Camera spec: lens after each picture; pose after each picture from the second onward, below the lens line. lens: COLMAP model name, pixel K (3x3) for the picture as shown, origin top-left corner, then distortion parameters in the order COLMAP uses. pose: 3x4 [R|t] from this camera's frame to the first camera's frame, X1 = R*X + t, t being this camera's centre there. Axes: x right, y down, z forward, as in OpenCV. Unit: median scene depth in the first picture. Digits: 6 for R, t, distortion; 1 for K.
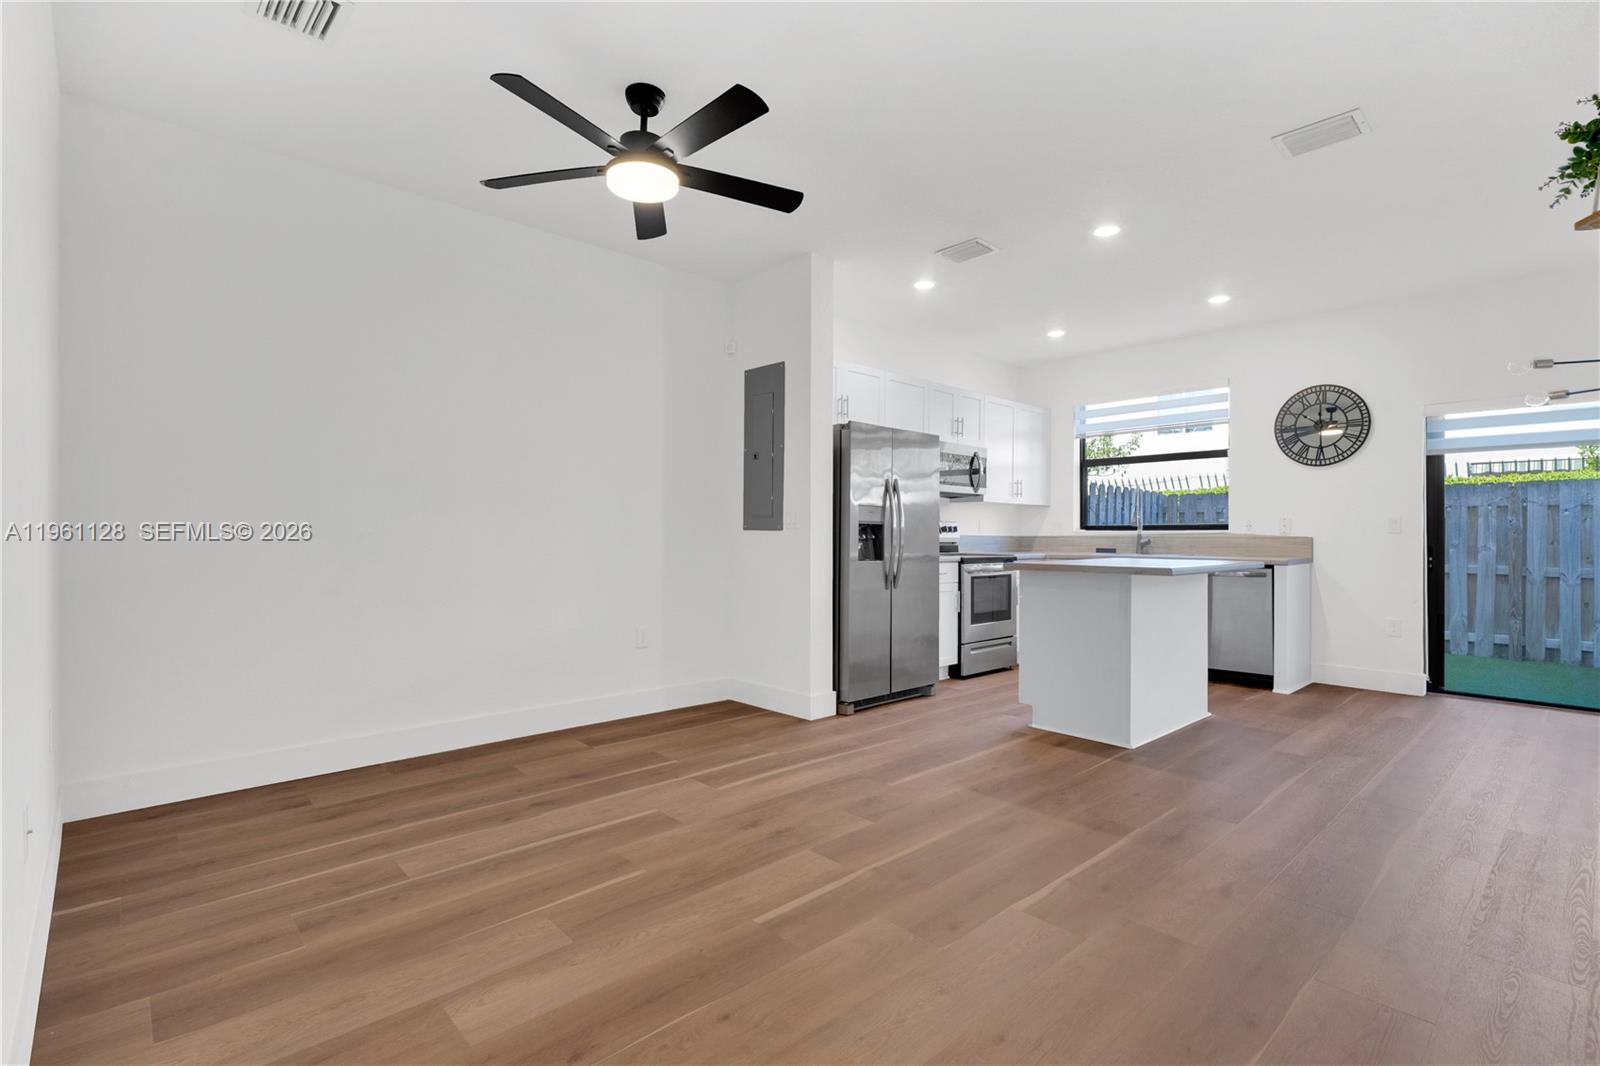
lens RADIAL K [[760.3, 0, 778.6], [0, 760.3, 532.3], [0, 0, 1]] dist [-0.000552, -0.000998]
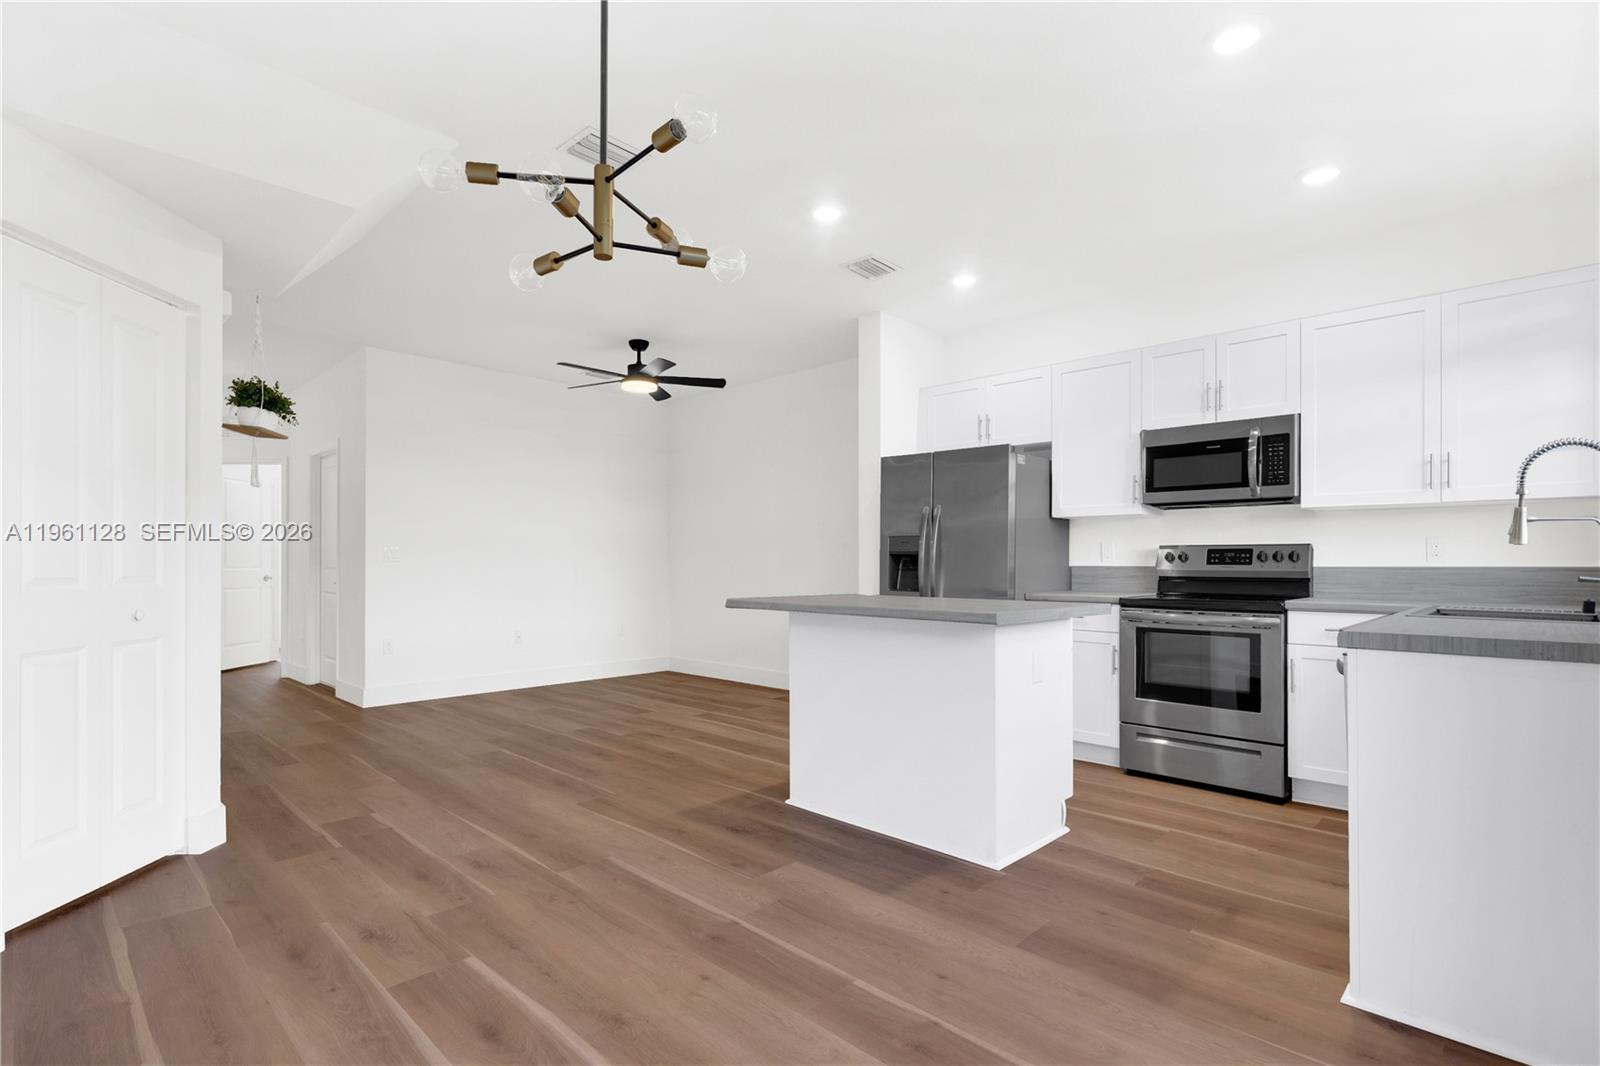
lens RADIAL K [[760.3, 0, 779.4], [0, 760.3, 559.8], [0, 0, 1]] dist [-0.000552, -0.000998]
pose [[0.045571, -0.009707, -0.998914, 1.464982], [0.002537, 0.999951, -0.009602, 0.006143], [0.998958, -0.002097, 0.045593, 1.018384]]
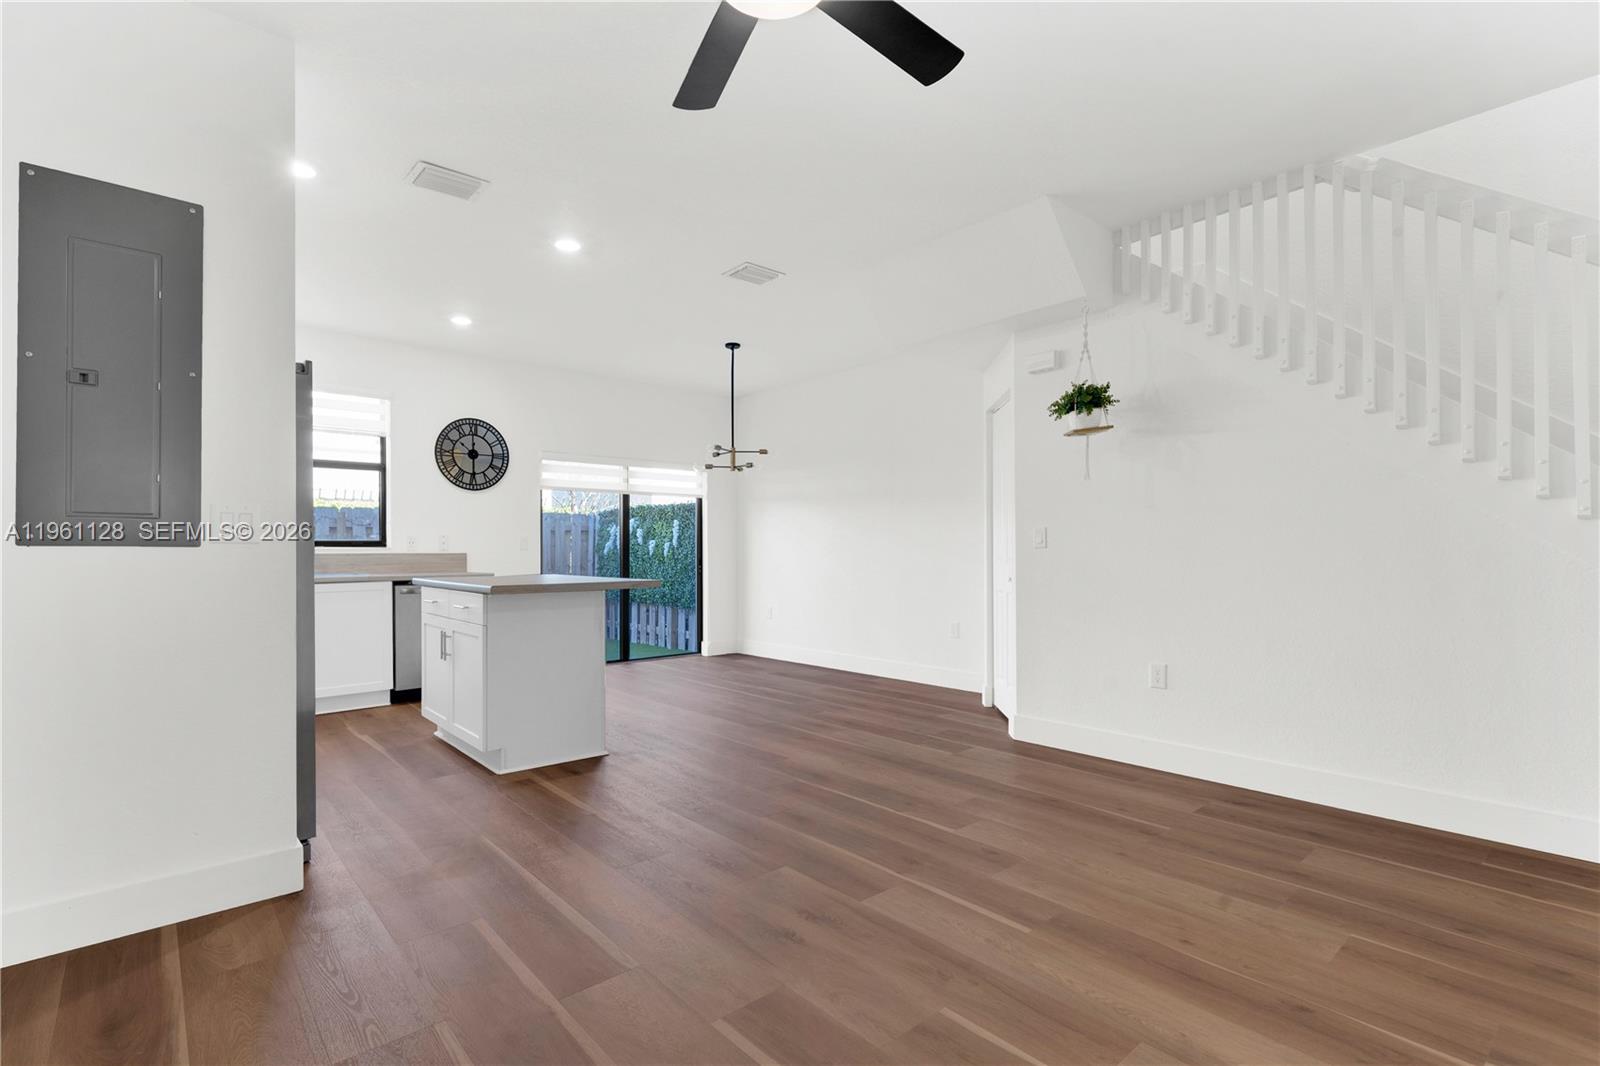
lens RADIAL K [[749.0, 0, 810.8], [0, 749.0, 536.5], [0, 0, 1]] dist [-0.000496, 0.001662]
pose [[-0.004379, 0.014151, 0.999890, -0.623364], [0.001780, 0.999898, -0.014143, -0.002504], [-0.999989, 0.001718, -0.004403, 0.775072]]
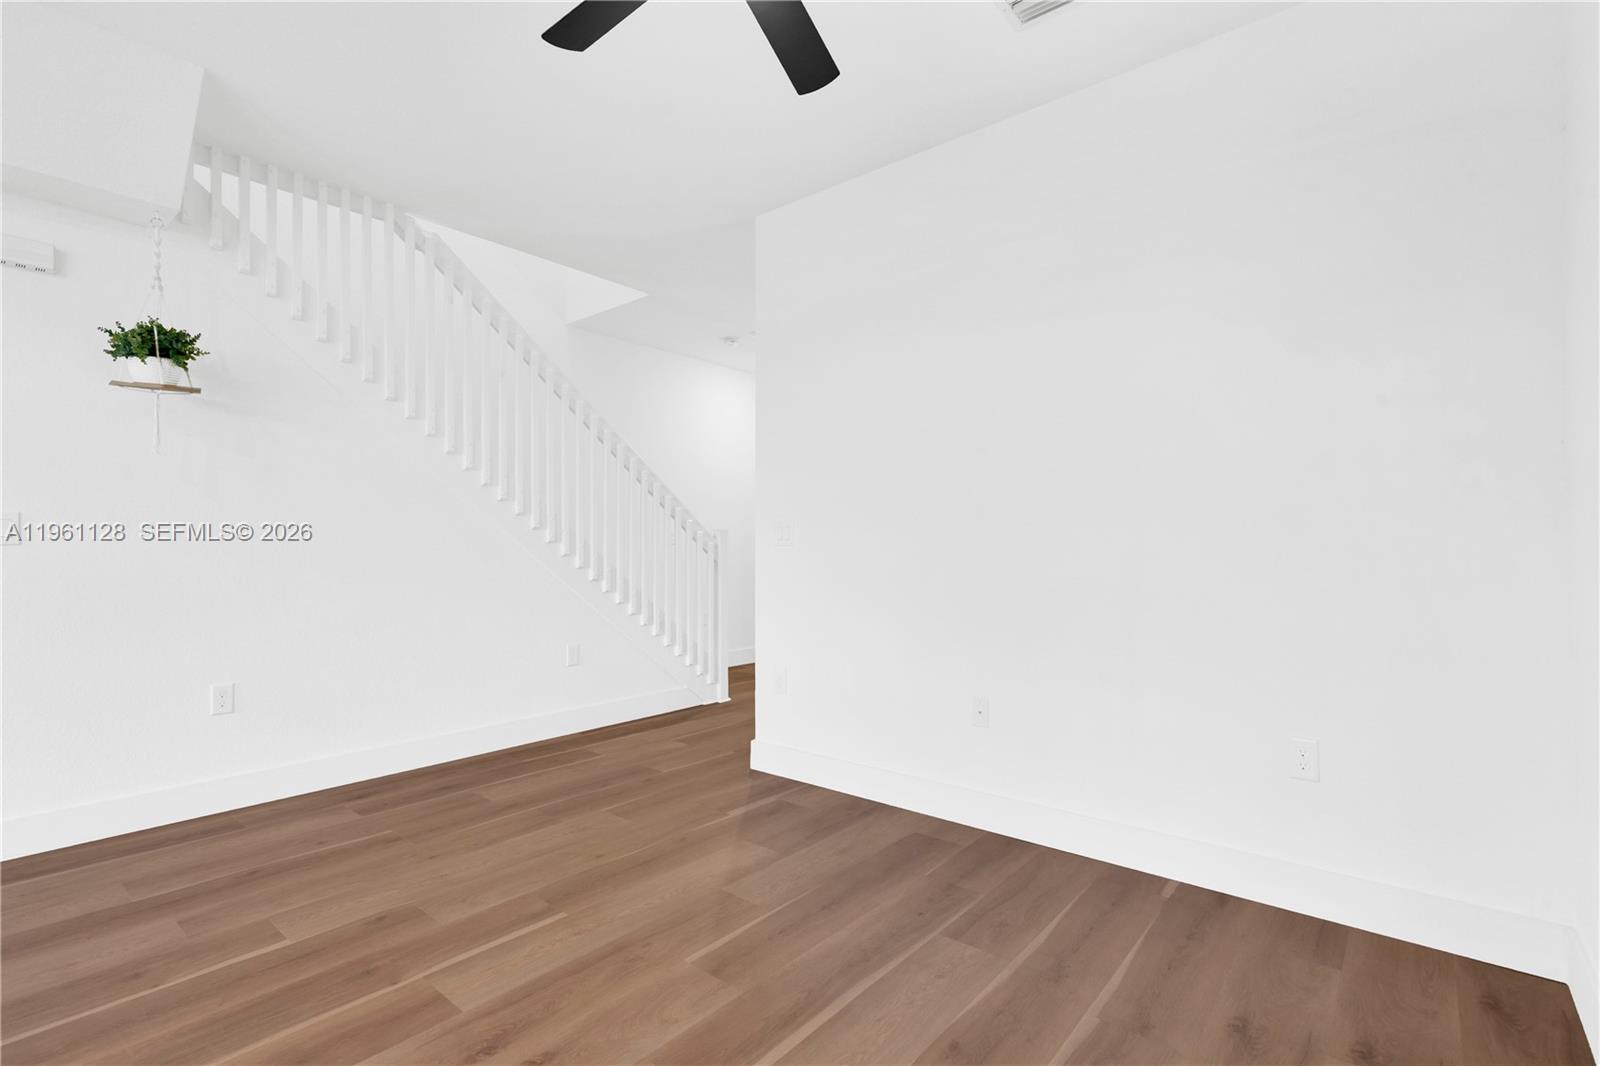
lens RADIAL K [[749.0, 0, 789.7], [0, 749.0, 548.9], [0, 0, 1]] dist [-0.000496, 0.001662]
pose [[-0.989444, -0.007507, -0.144719, -0.113275], [-0.008177, 0.999958, 0.004032, -0.010950], [0.144683, 0.005173, -0.989465, 1.259302]]
